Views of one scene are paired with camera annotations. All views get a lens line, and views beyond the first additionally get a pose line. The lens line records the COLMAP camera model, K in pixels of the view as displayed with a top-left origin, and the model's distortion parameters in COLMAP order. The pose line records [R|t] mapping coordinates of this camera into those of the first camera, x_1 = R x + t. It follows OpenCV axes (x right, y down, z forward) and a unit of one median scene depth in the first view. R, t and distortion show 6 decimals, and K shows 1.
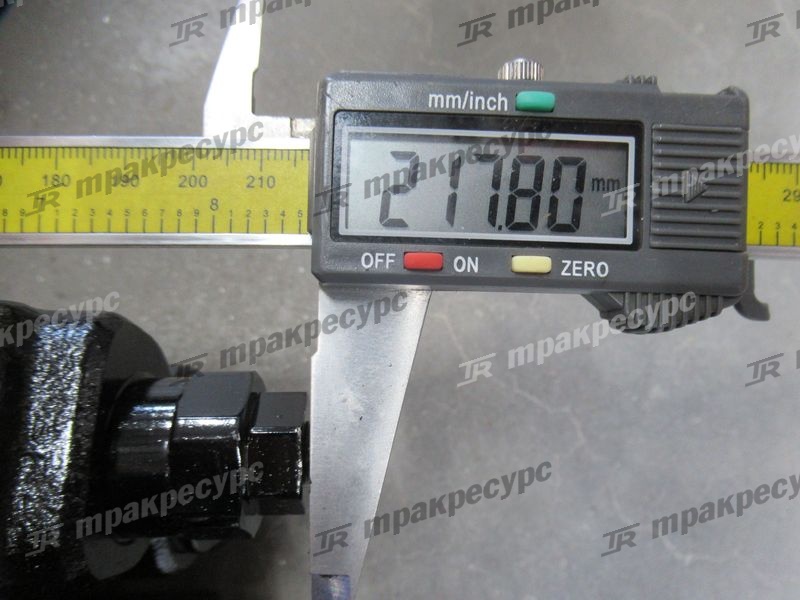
lens RADIAL K [[610.6, 0, 395.8], [0, 610.6, 303.4], [0, 0, 1]] dist [0.071811, -0.023435]
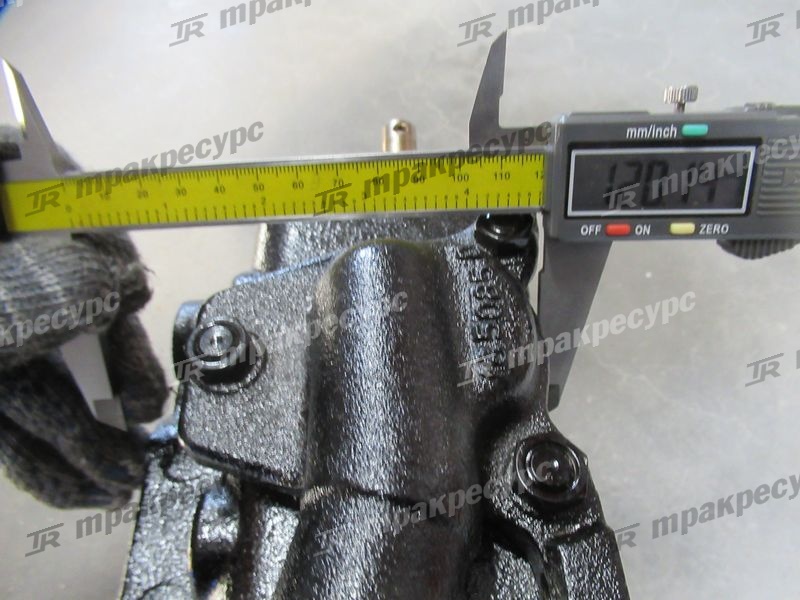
lens RADIAL K [[610.6, 0, 426.4], [0, 610.6, 297.6], [0, 0, 1]] dist [0.071811, -0.023435]
pose [[0.995637, -0.025393, -0.089785, -0.345142], [0.057431, 0.925160, 0.375207, -0.577060], [0.073538, -0.378726, 0.922582, -0.738185]]
